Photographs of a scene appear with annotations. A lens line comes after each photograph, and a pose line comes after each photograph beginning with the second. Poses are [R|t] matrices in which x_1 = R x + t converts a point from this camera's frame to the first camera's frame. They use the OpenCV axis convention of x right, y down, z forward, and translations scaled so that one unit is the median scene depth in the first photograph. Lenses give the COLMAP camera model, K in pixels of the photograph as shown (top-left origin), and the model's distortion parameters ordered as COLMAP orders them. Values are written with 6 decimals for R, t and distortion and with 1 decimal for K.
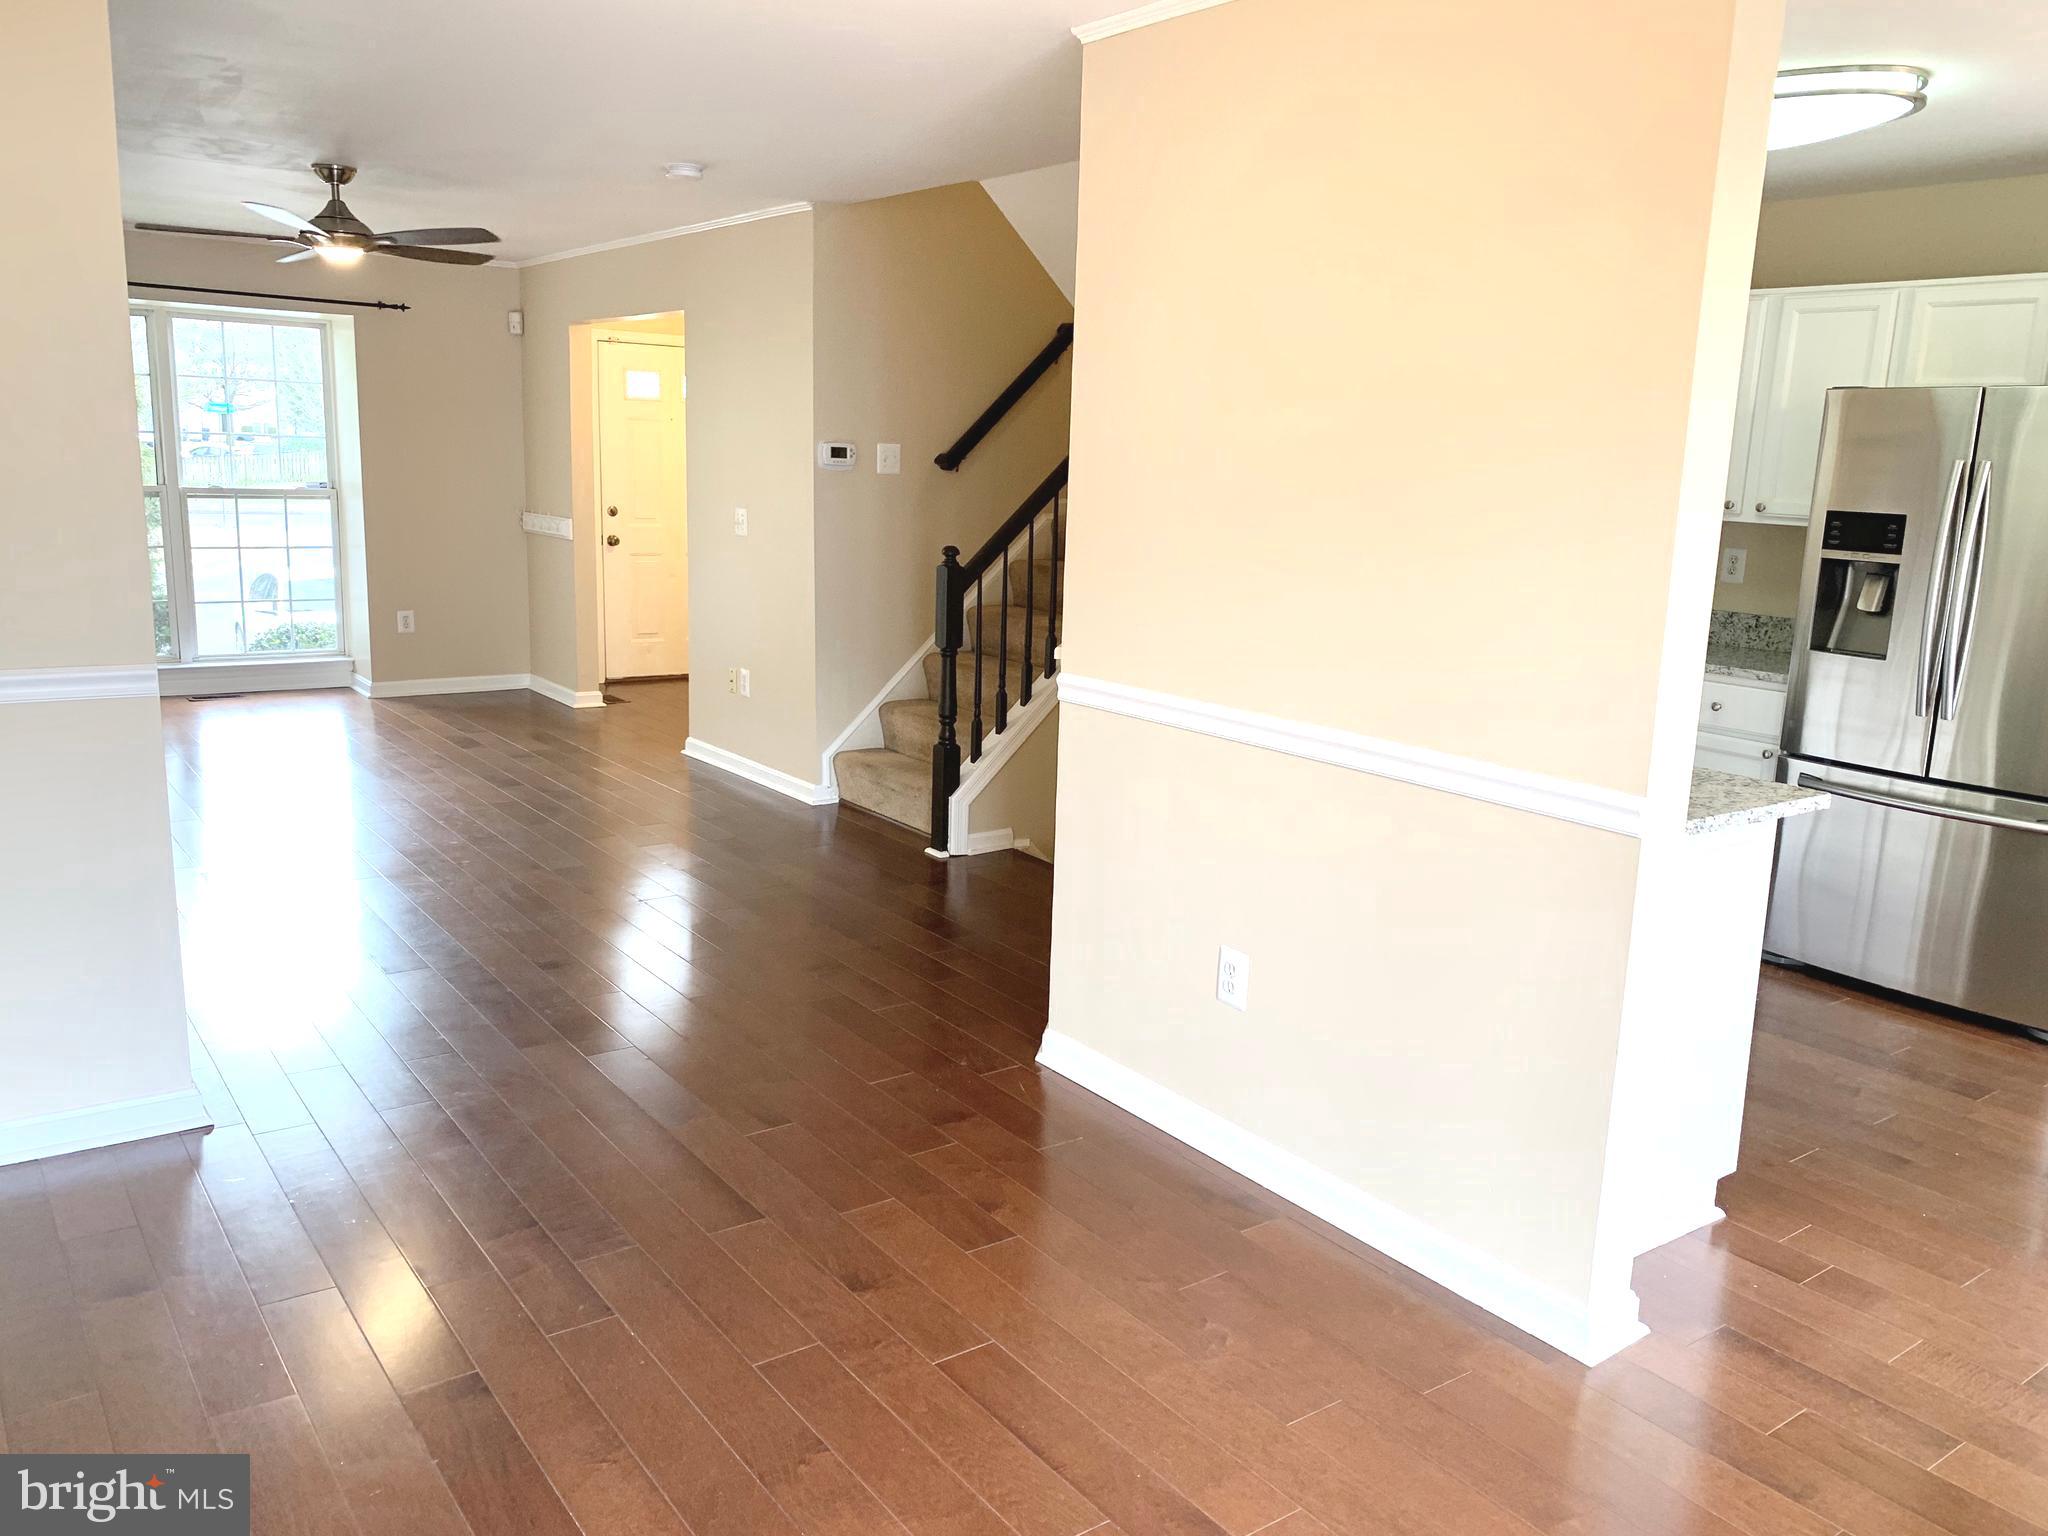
lens RADIAL K [[1551.3, 0, 1036.0], [0, 1551.3, 762.0], [0, 0, 1]] dist [0.035816, -0.043873]
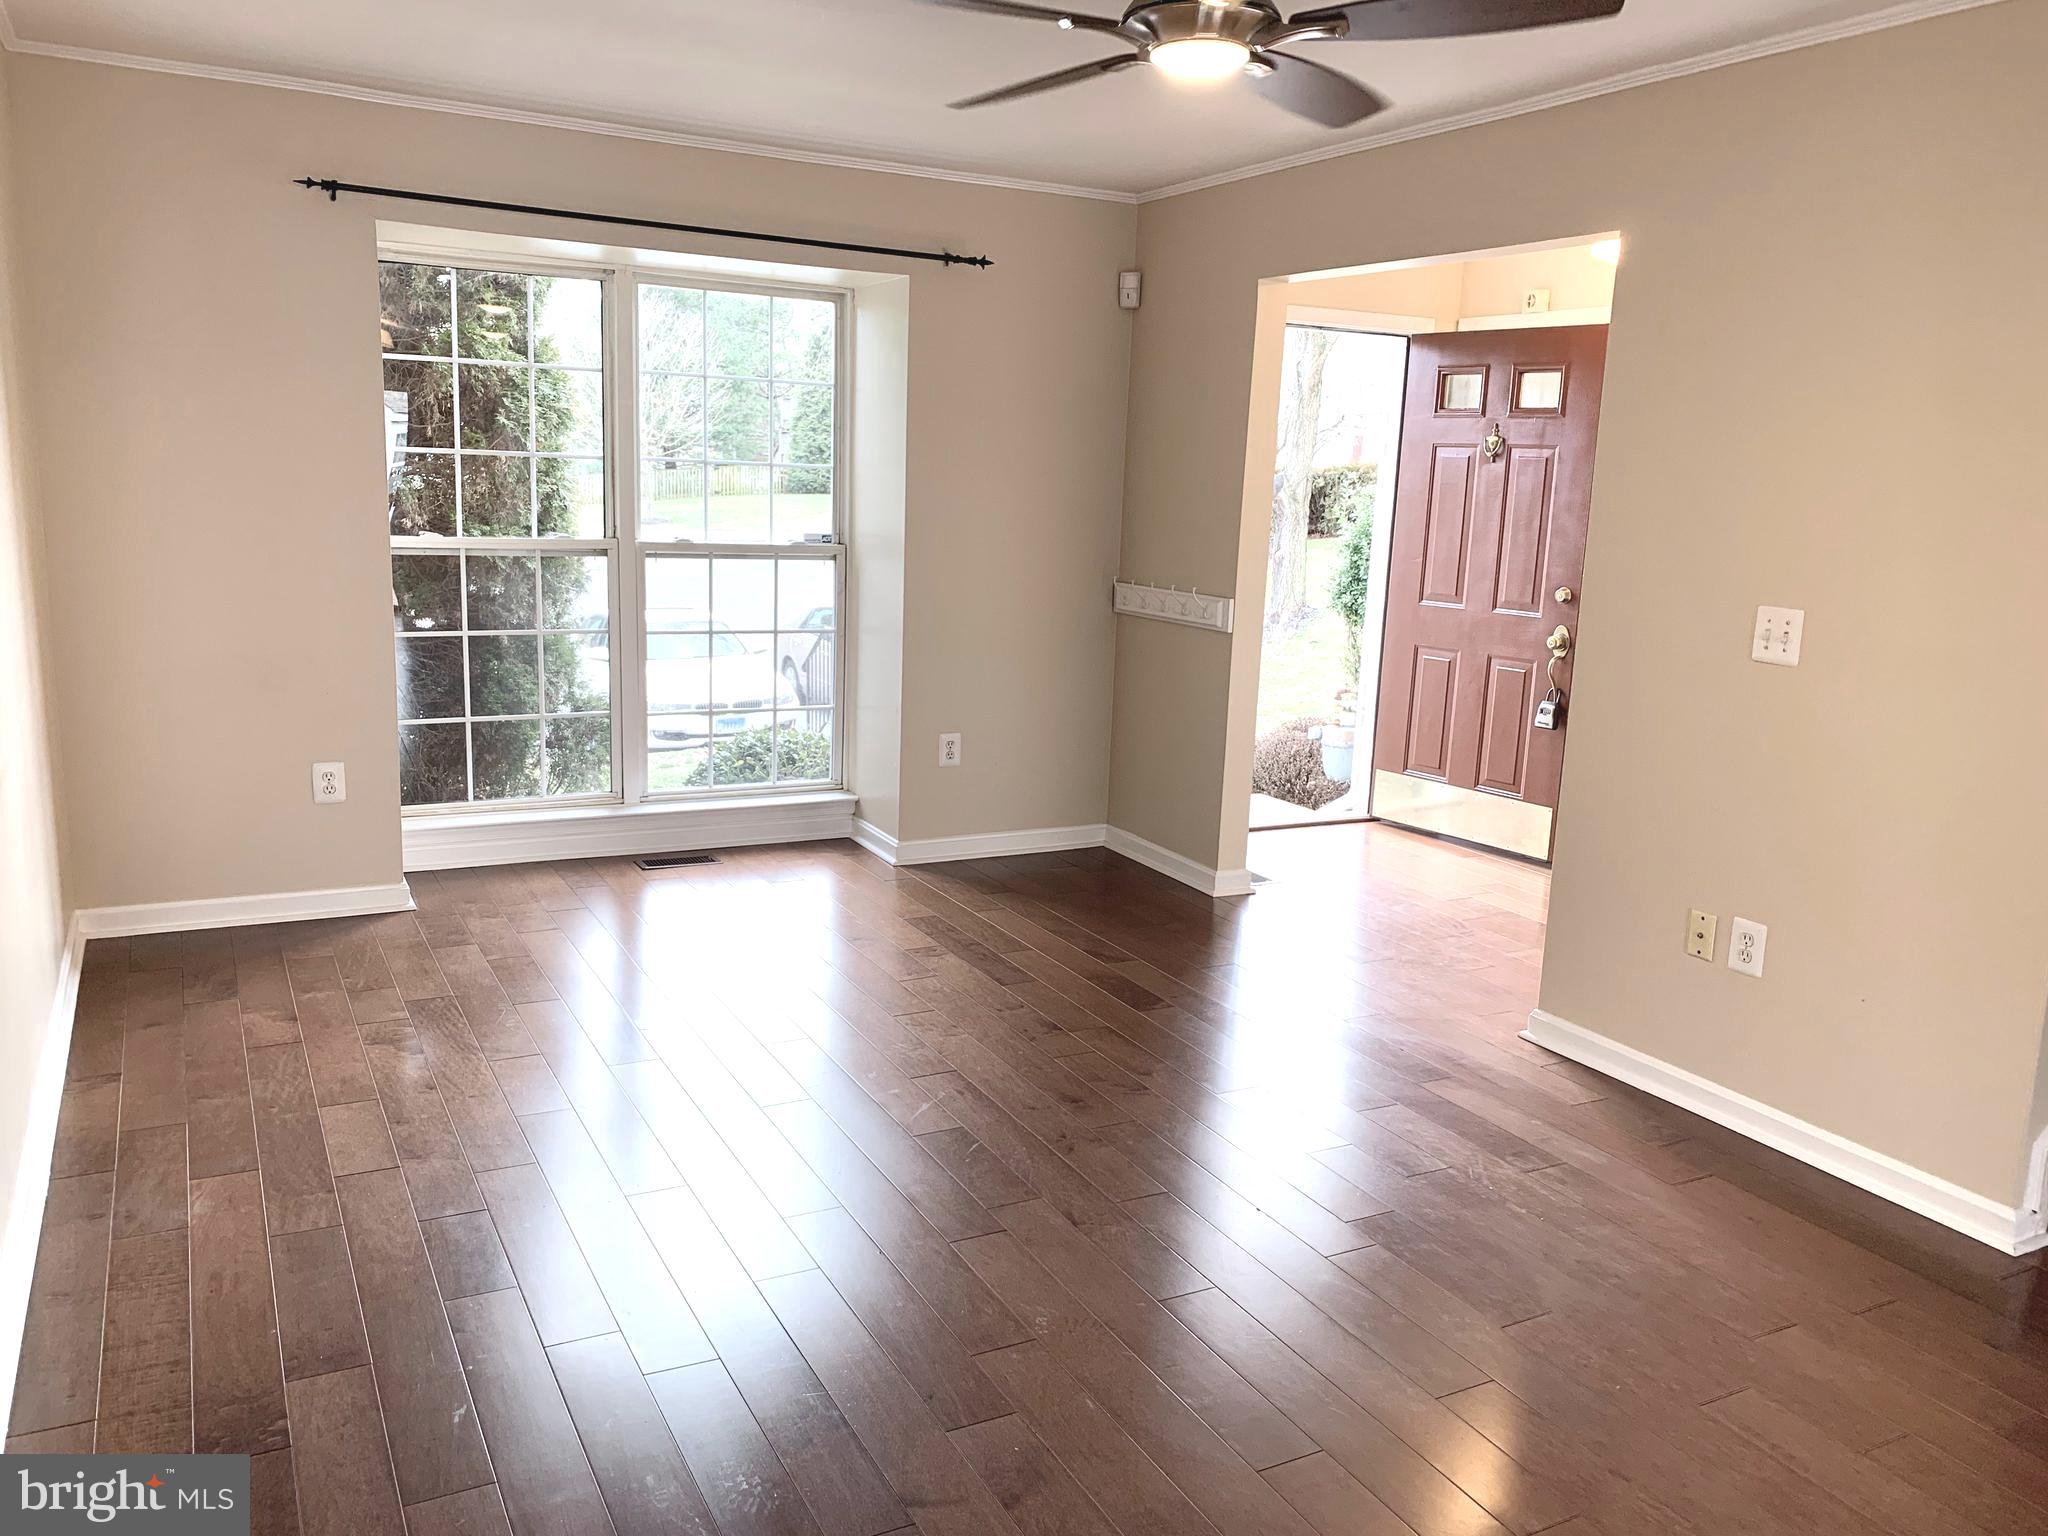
lens RADIAL K [[1551.3, 0, 1027.0], [0, 1551.3, 771.7], [0, 0, 1]] dist [0.035816, -0.043873]
pose [[0.988618, 0.030814, -0.147258, -0.323612], [-0.031983, 0.999473, -0.005577, -0.091294], [0.147009, 0.010223, 0.989082, 0.425237]]
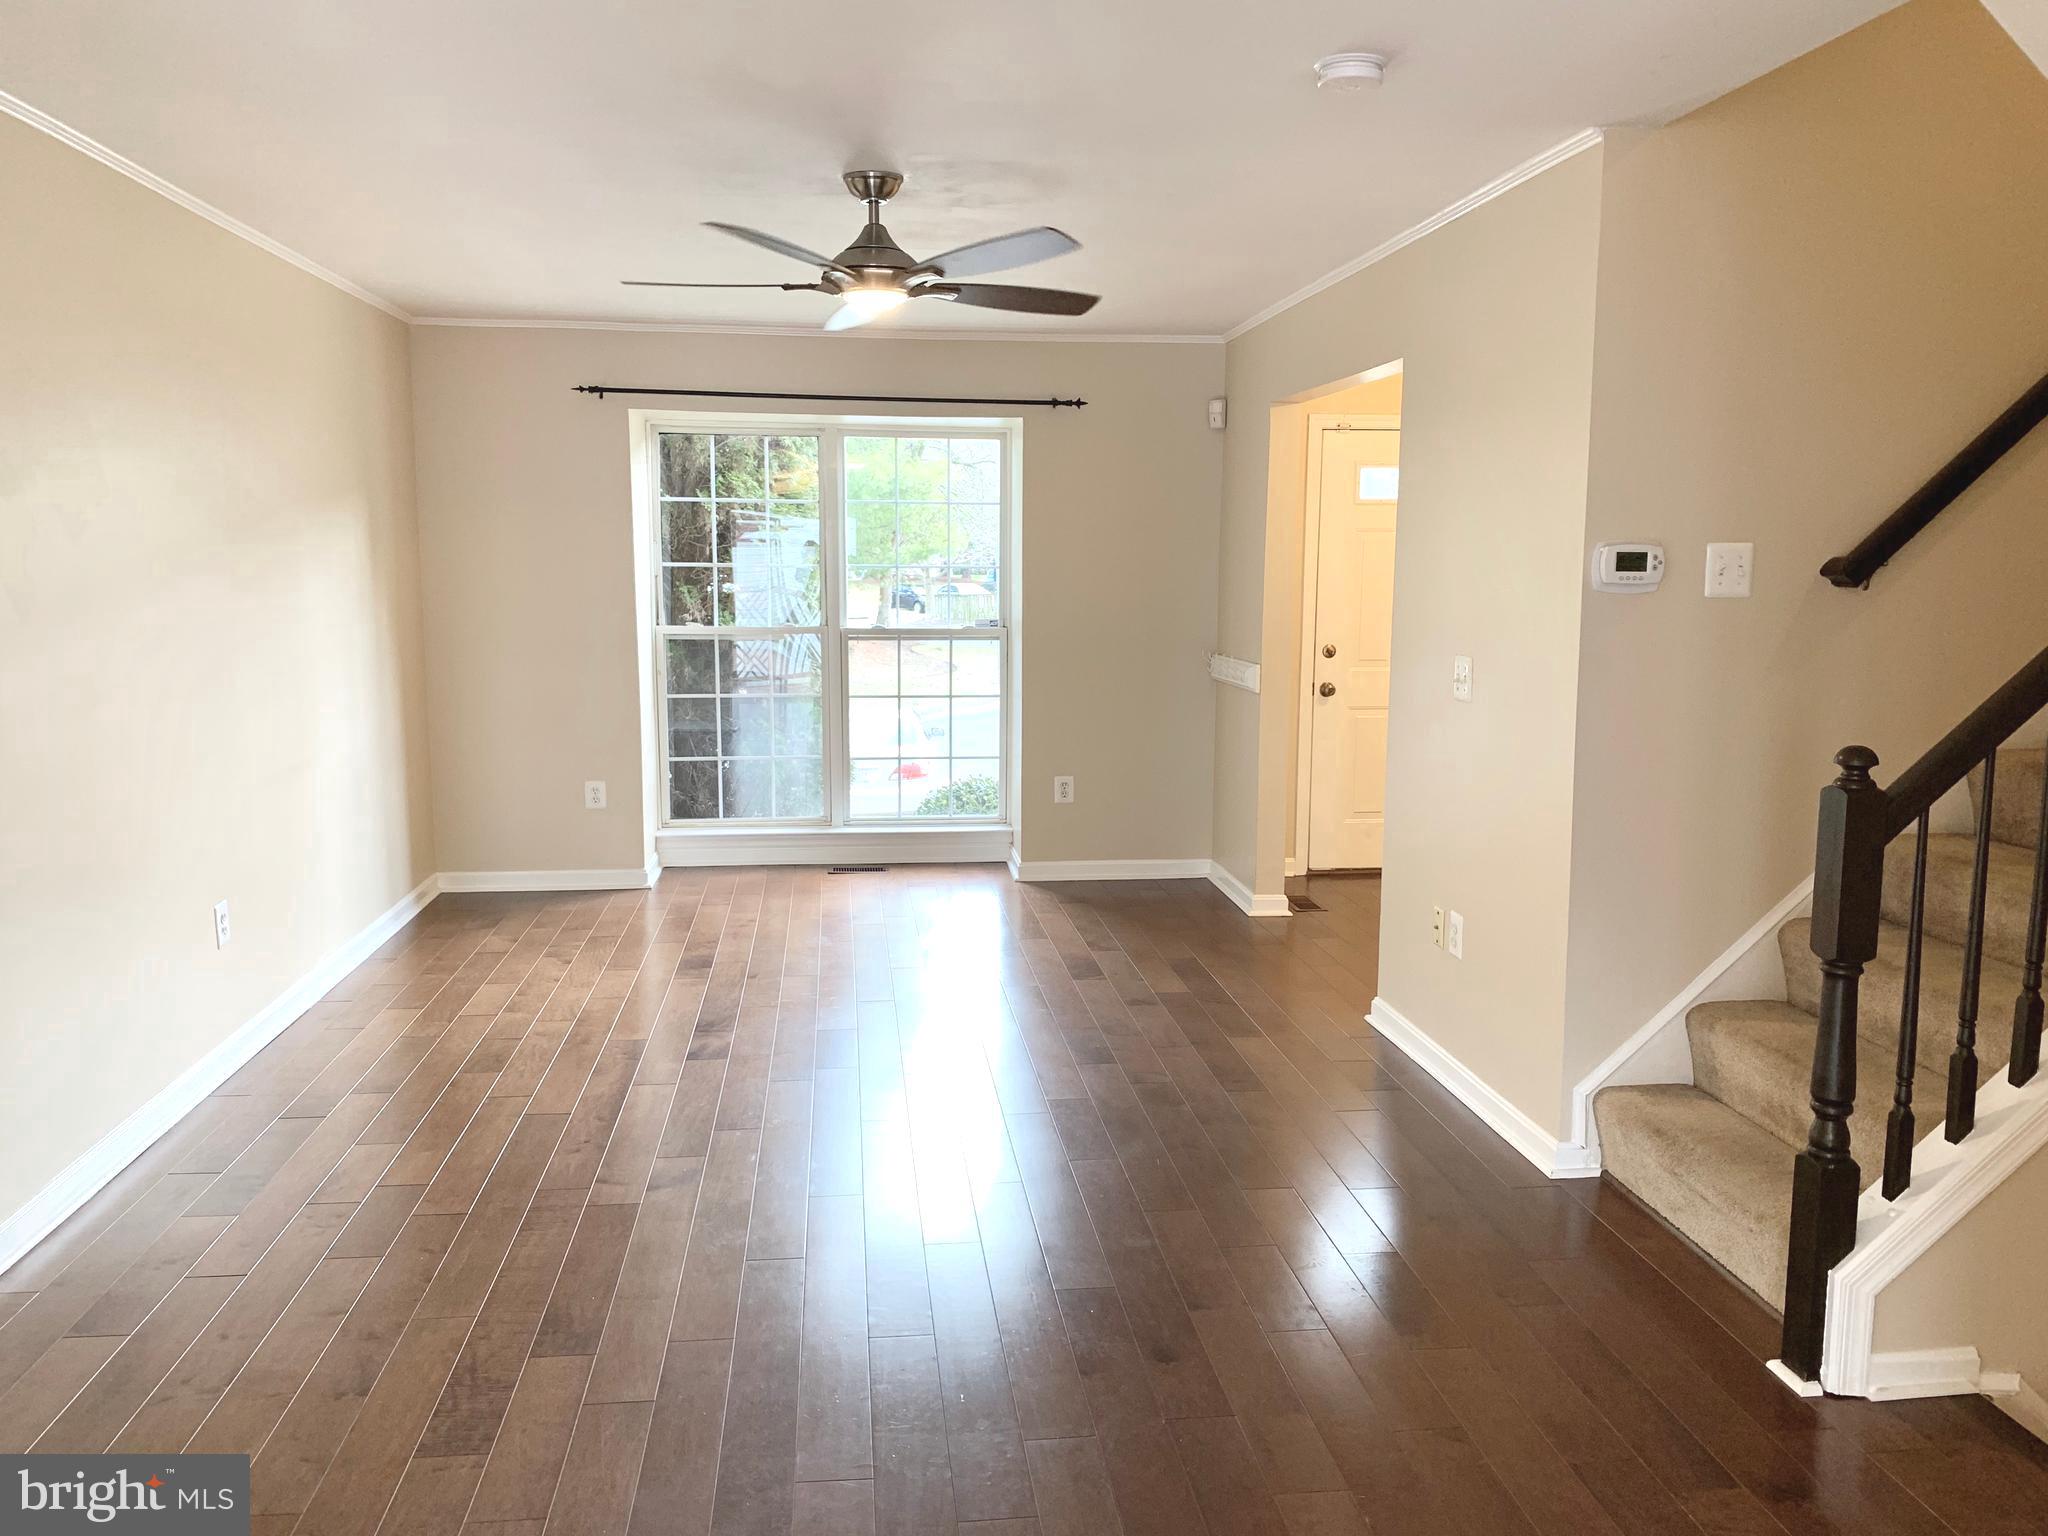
lens RADIAL K [[1551.3, 0, 1022.9], [0, 1551.3, 773.2], [0, 0, 1]] dist [0.035816, -0.043873]
pose [[0.866850, 0.037783, -0.497135, -0.028966], [-0.072242, 0.996120, -0.050261, -0.066419], [0.493307, 0.079482, 0.866216, 0.345294]]
